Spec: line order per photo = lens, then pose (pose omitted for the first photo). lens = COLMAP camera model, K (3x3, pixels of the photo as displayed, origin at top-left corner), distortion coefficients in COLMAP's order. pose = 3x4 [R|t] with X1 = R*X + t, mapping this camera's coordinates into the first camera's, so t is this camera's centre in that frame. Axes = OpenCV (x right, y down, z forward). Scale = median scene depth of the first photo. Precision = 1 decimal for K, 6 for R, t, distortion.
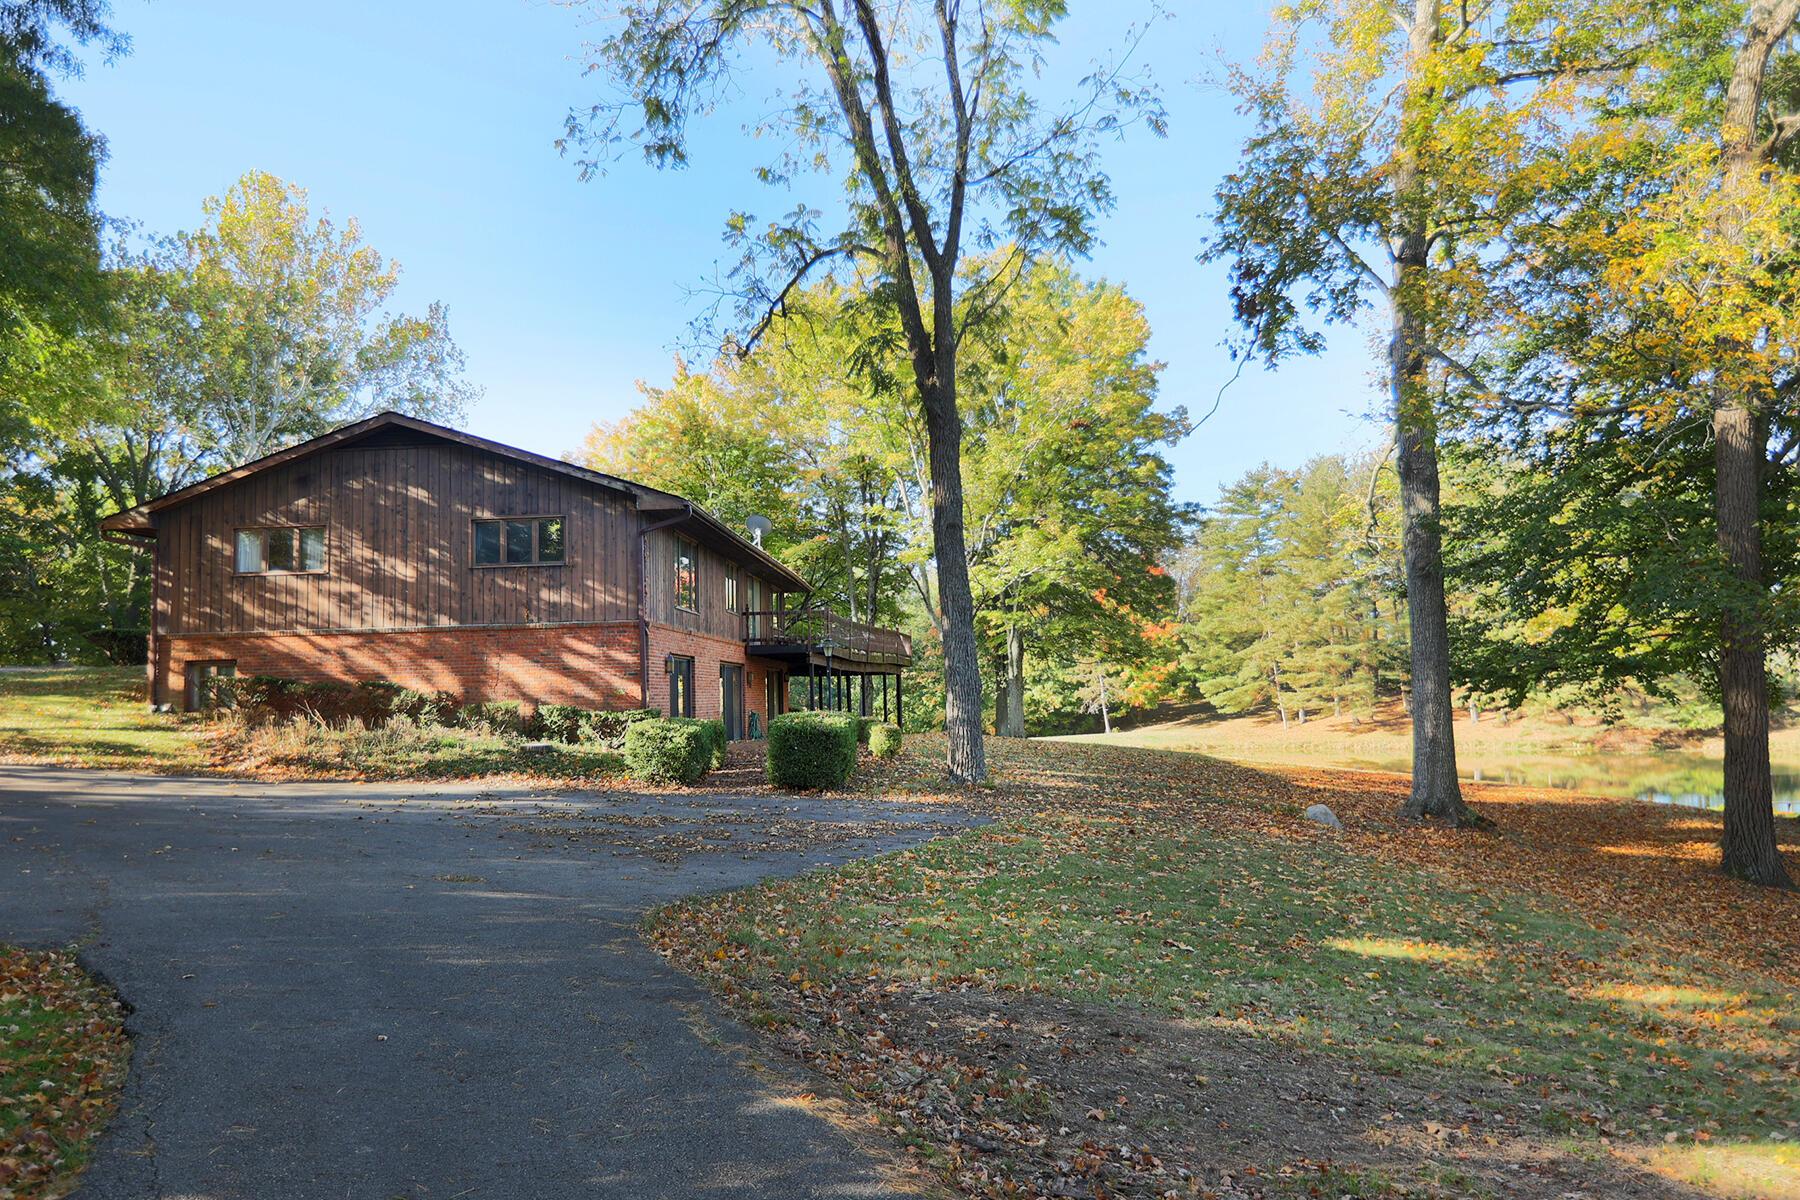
lens RADIAL K [[1244.1, 0, 900.0], [0, 1244.1, 600.0], [0, 0, 1]] dist [0.000091, 0.000419]
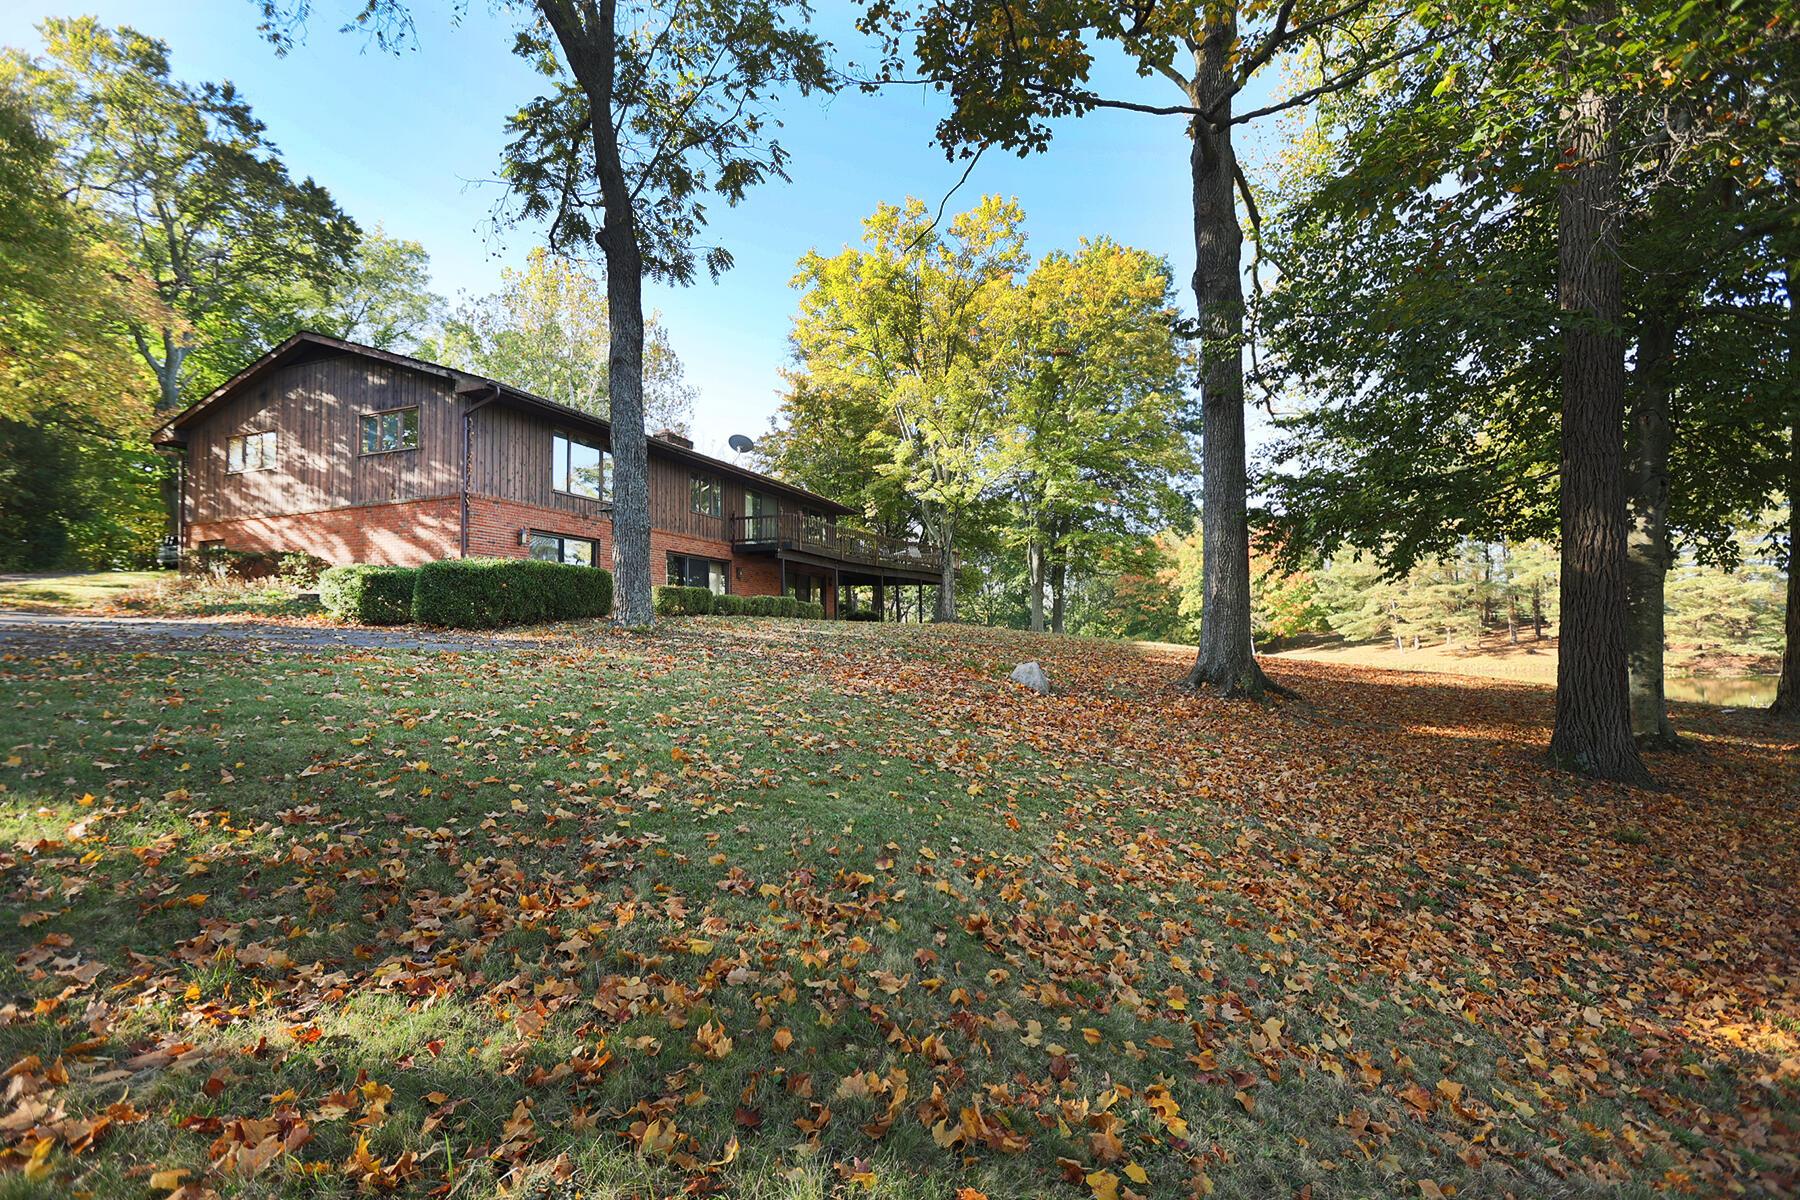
lens RADIAL K [[860.3, 0, 888.4], [0, 860.3, 614.9], [0, 0, 1]] dist [-0.057932, 0.022754]
pose [[0.959927, 0.002252, -0.280242, 0.361760], [0.013298, 0.998475, 0.053575, 0.087546], [0.279935, -0.055154, 0.958433, 0.361690]]
